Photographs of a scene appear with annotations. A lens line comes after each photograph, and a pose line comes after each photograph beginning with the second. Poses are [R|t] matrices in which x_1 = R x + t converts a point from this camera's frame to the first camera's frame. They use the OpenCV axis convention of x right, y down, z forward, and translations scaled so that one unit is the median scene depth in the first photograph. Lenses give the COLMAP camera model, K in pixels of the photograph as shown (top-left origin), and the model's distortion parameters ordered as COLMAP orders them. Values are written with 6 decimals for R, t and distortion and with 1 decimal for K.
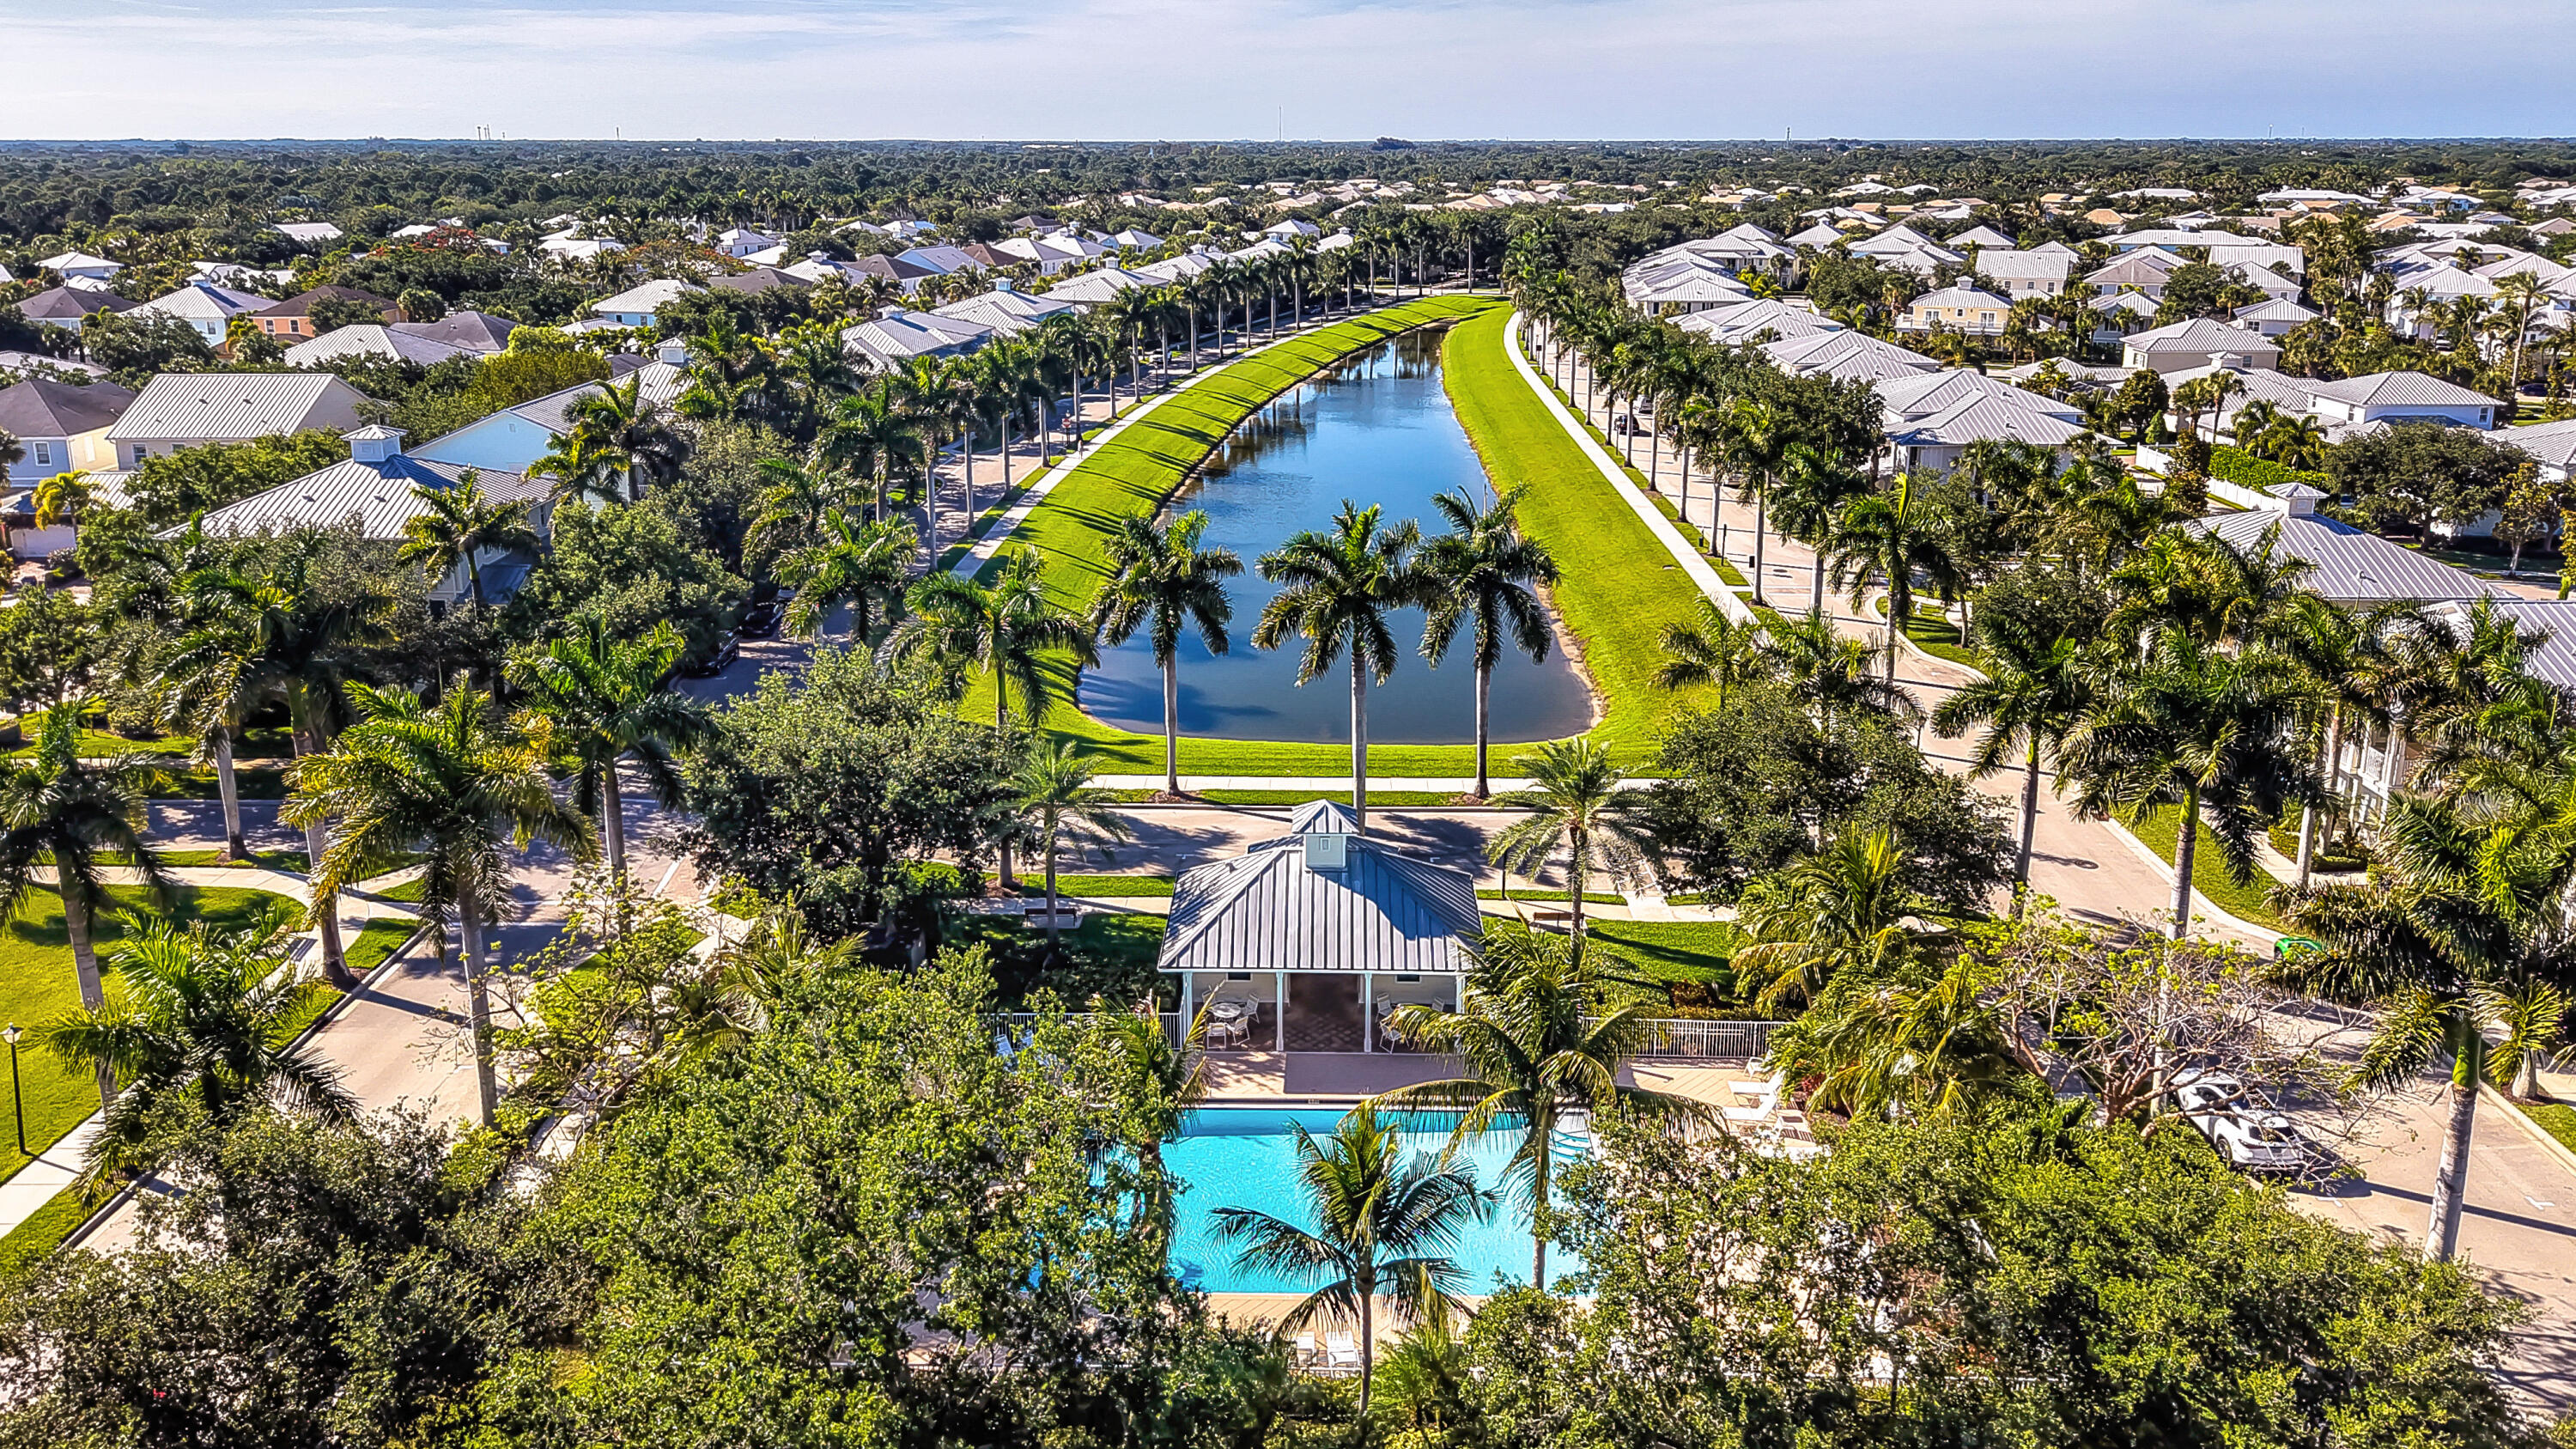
lens RADIAL K [[1755.6, 0, 1288.0], [0, 1755.6, 724.5], [0, 0, 1]] dist [0.009126, -0.041407]
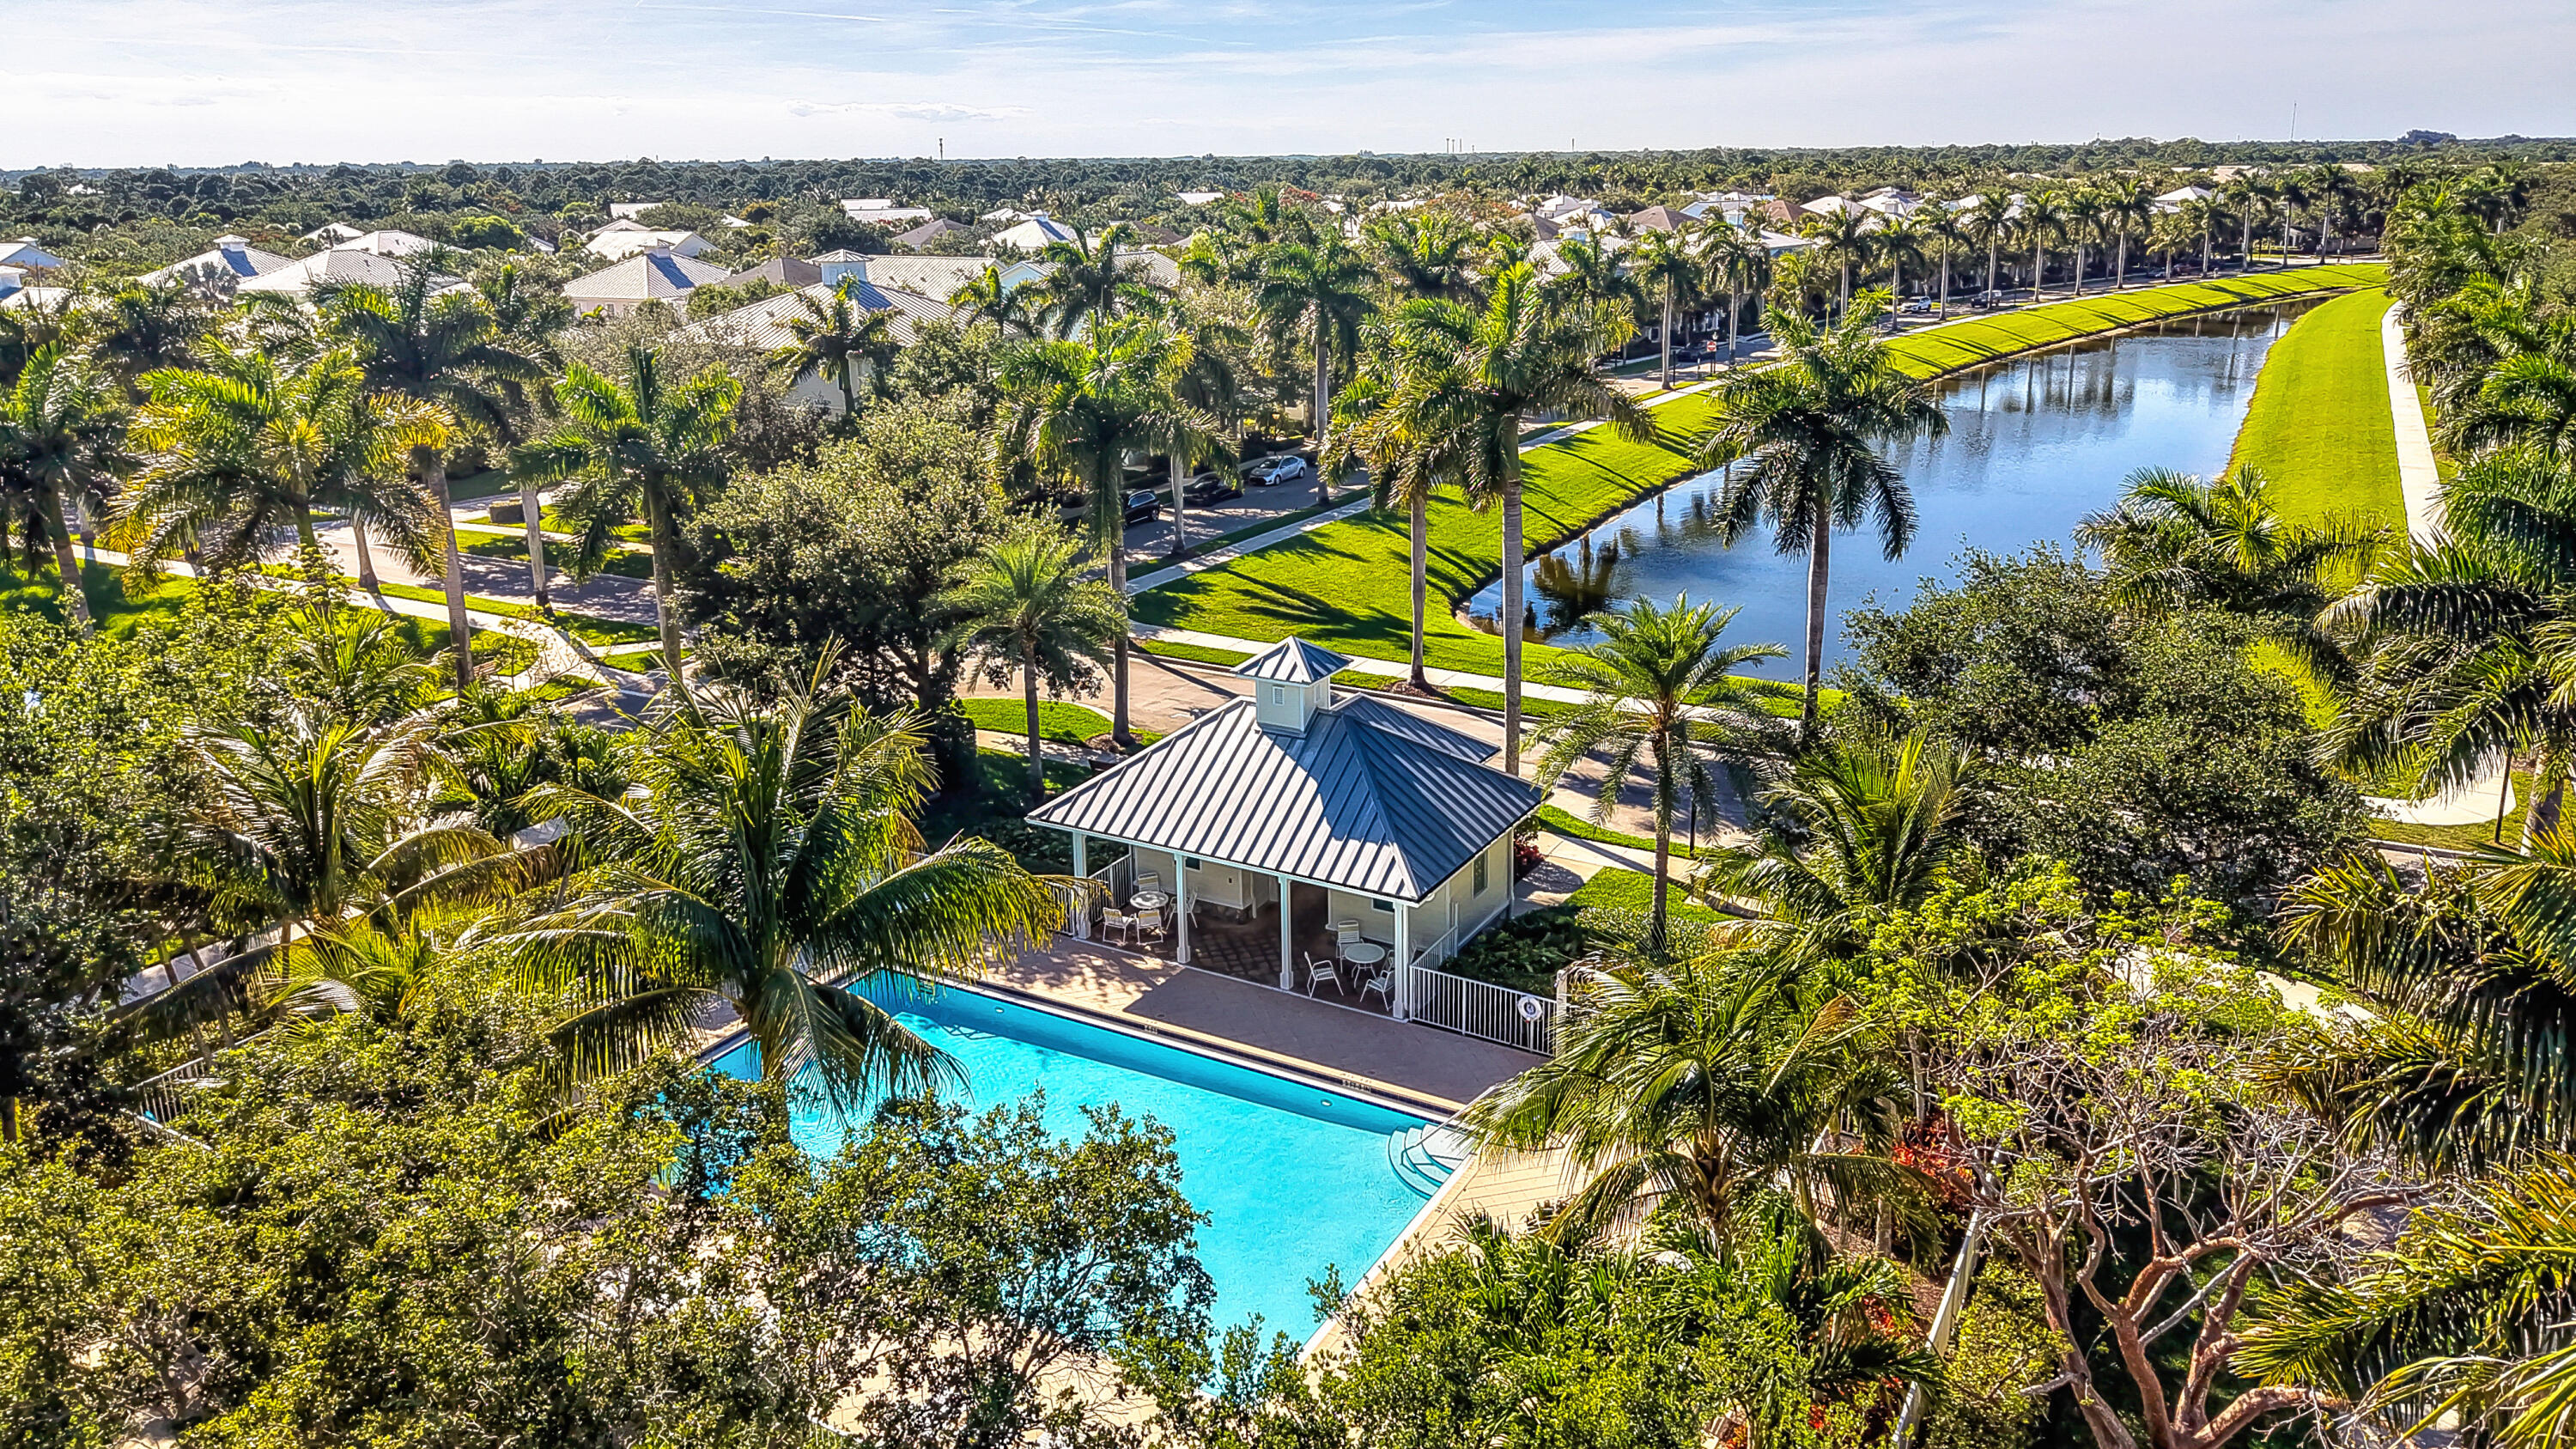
lens RADIAL K [[1755.6, 0, 1288.0], [0, 1755.6, 724.5], [0, 0, 1]] dist [0.009126, -0.041407]
pose [[0.867835, 0.139151, -0.476969, 0.370043], [-0.143891, 0.989231, 0.026792, 0.060229], [0.475560, 0.045381, 0.878512, 0.367974]]
